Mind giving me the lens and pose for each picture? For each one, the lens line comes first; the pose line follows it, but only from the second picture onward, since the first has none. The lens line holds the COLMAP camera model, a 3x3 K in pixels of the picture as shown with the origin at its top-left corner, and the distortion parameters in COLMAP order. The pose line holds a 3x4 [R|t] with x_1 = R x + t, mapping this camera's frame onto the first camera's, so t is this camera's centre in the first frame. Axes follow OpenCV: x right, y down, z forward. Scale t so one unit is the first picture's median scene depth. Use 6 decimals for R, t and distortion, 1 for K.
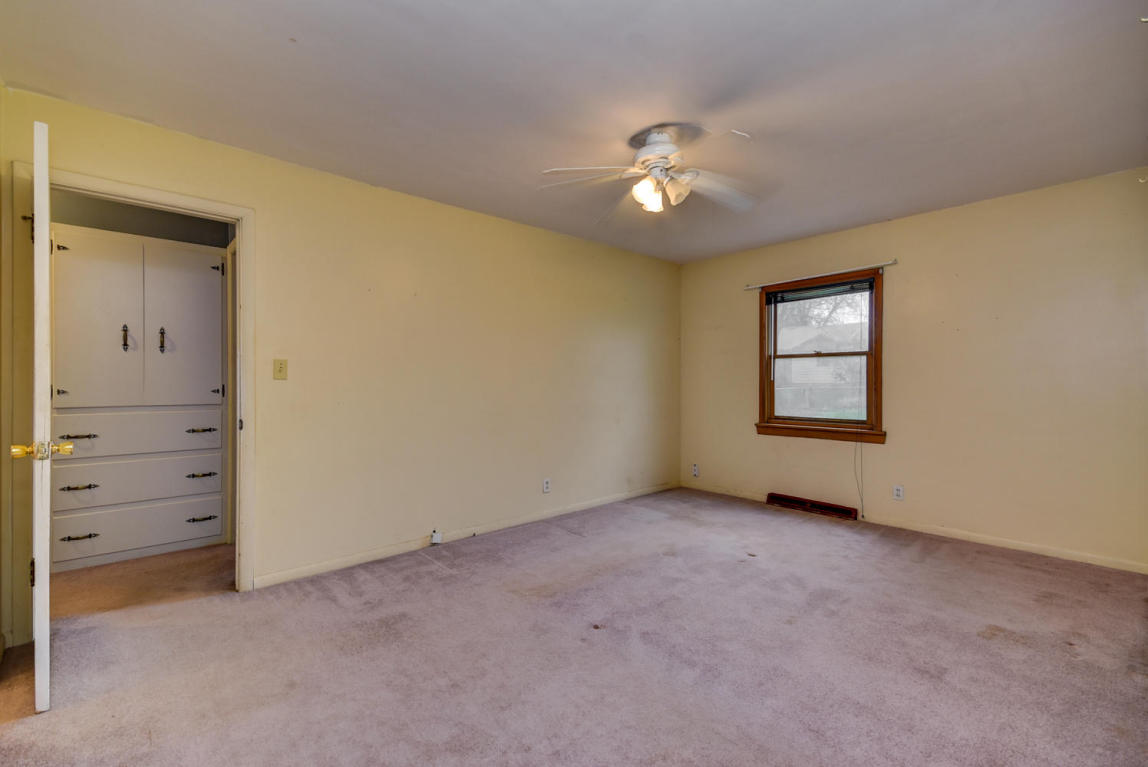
lens RADIAL K [[505.2, 0, 576.8], [0, 505.2, 388.3], [0, 0, 1]] dist [0.020628, -0.000108]
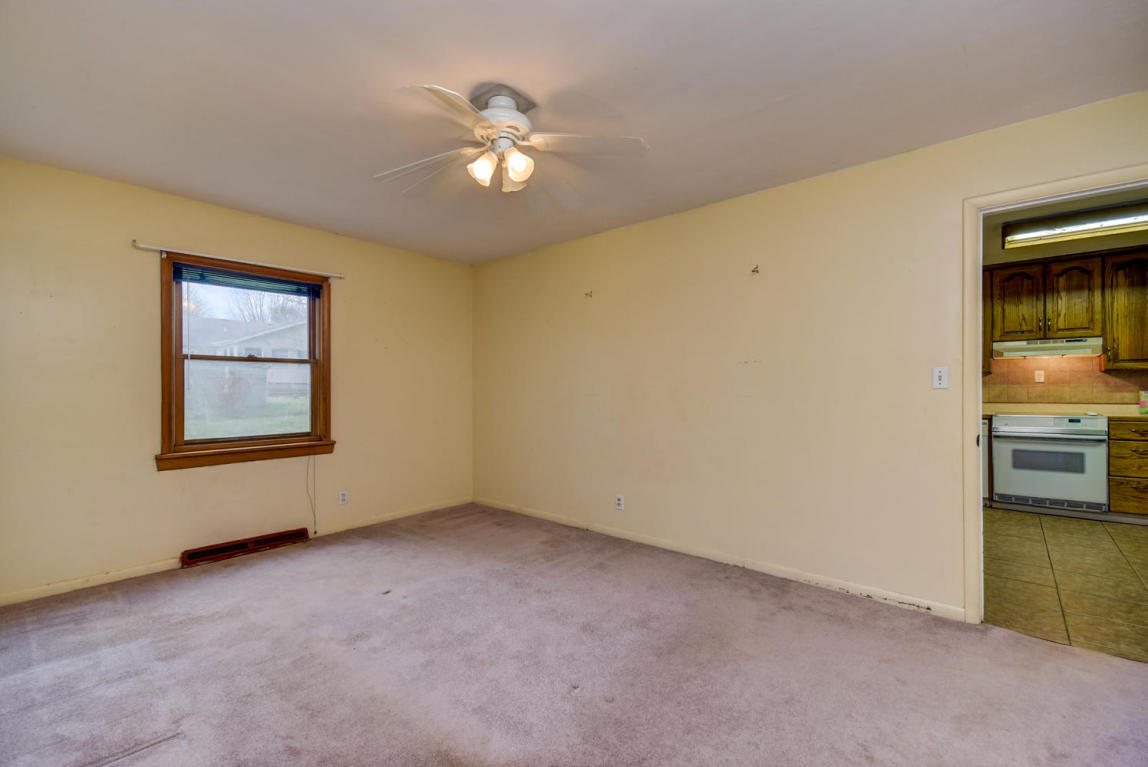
lens RADIAL K [[490.7, 0, 582.8], [0, 490.7, 390.1], [0, 0, 1]] dist [0.035214, -0.011154]
pose [[-0.132062, 0.001052, 0.991241, -0.422112], [0.017803, 0.999841, 0.001310, -0.007453], [-0.991082, 0.017820, -0.132060, 0.616596]]
